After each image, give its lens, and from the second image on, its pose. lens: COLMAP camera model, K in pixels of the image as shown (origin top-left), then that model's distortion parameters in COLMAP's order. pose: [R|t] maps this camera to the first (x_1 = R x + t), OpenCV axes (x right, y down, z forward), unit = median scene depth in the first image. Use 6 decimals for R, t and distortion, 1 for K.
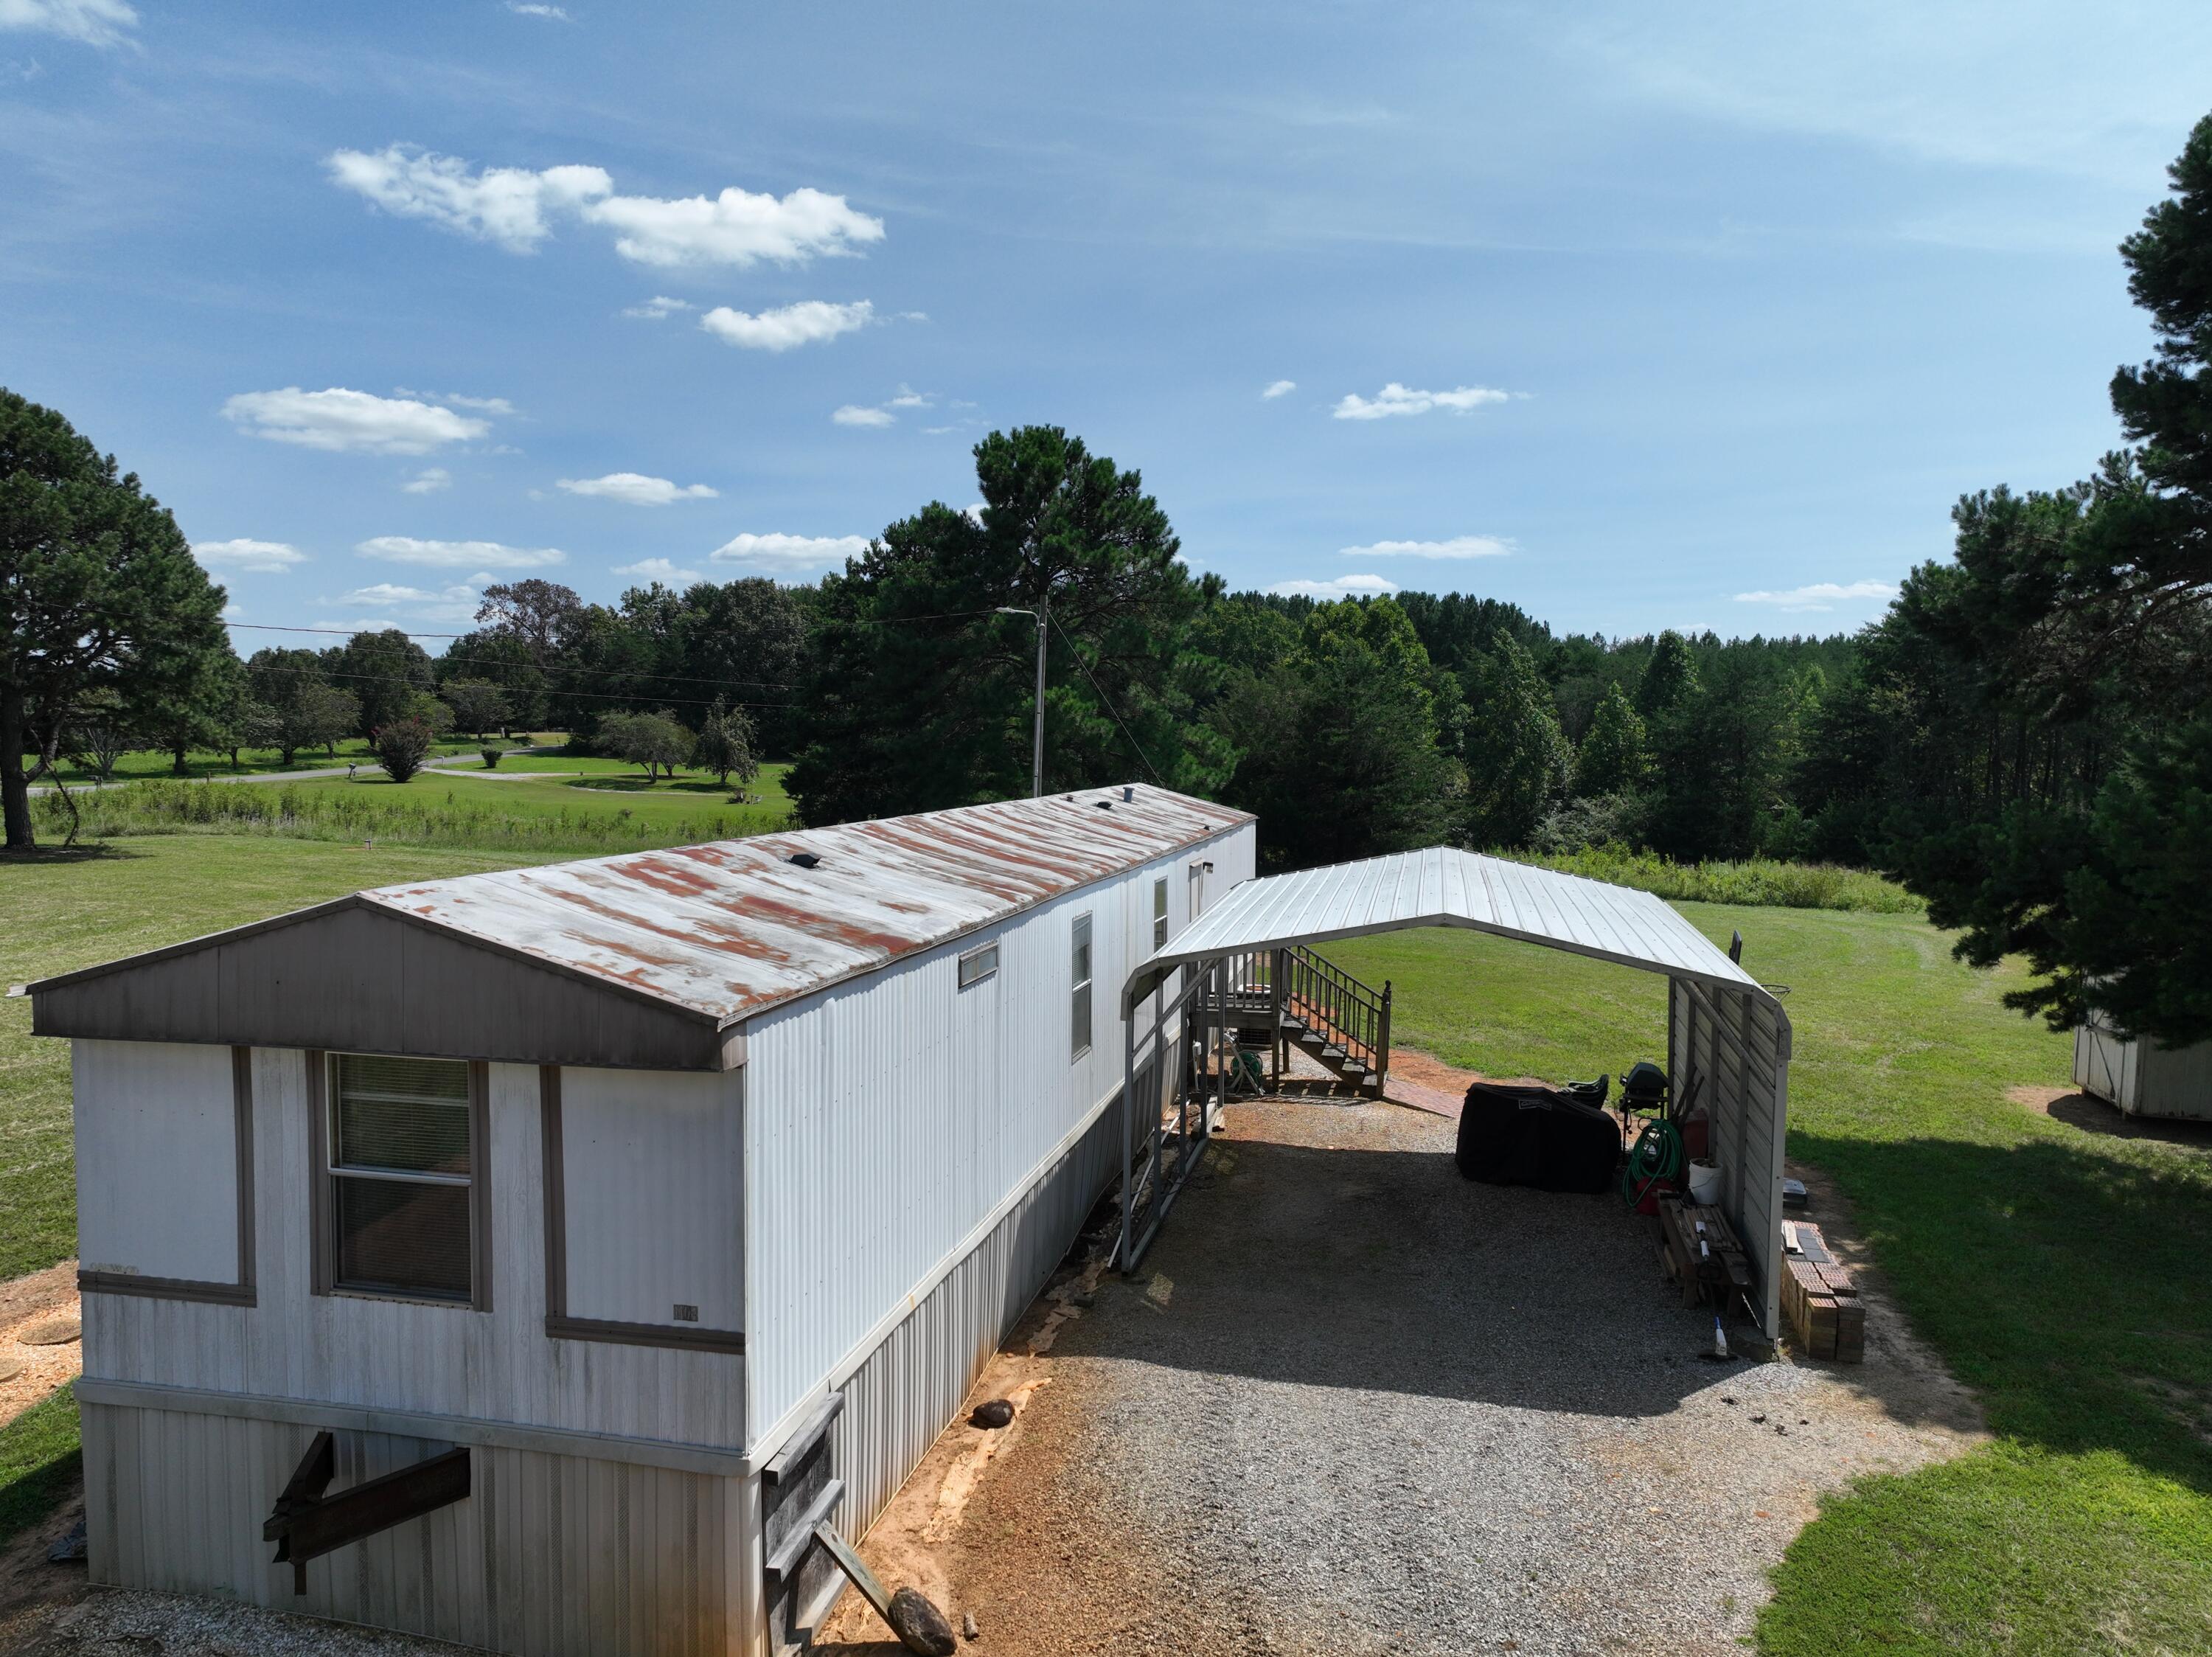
lens RADIAL K [[1551.6, 0, 1111.1], [0, 1551.6, 834.2], [0, 0, 1]] dist [-0.008079, 0.026335]
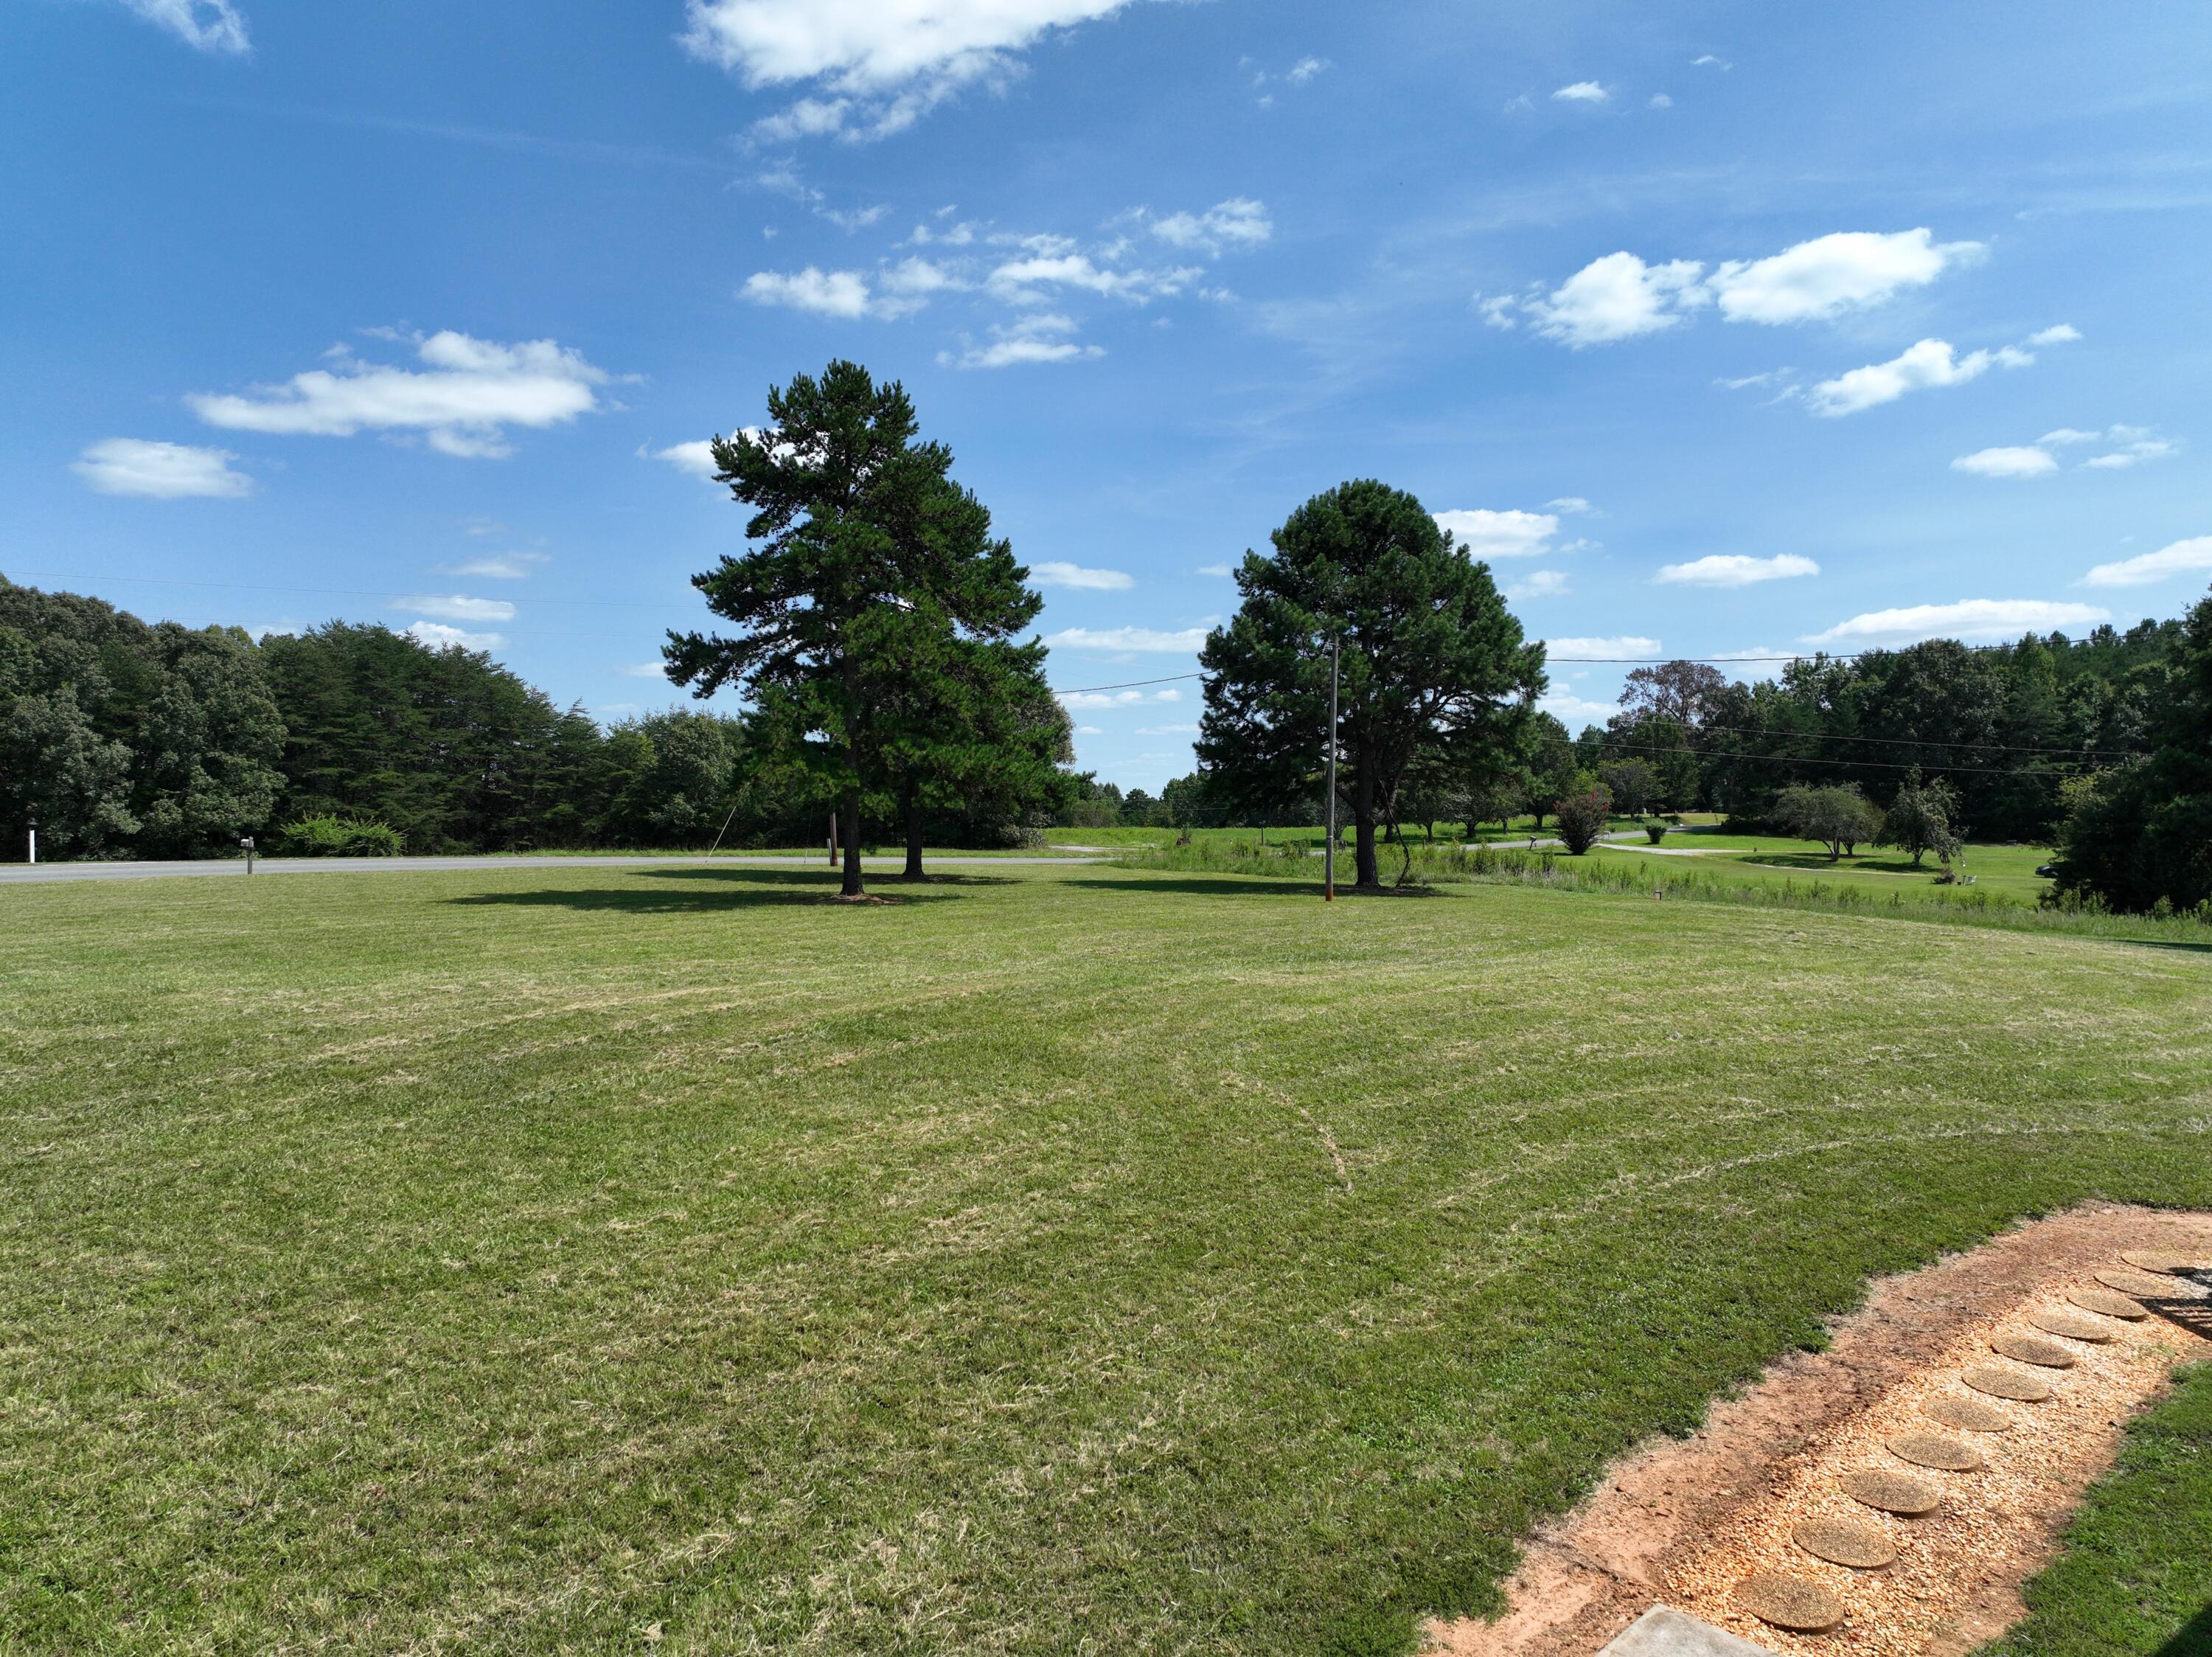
lens RADIAL K [[1551.6, 0, 1111.1], [0, 1551.6, 834.2], [0, 0, 1]] dist [-0.008079, 0.026335]
pose [[0.780523, 0.006484, -0.625094, -0.136931], [-0.043132, 0.998122, -0.043504, 0.025847], [0.623638, 0.060918, 0.779336, 0.013008]]
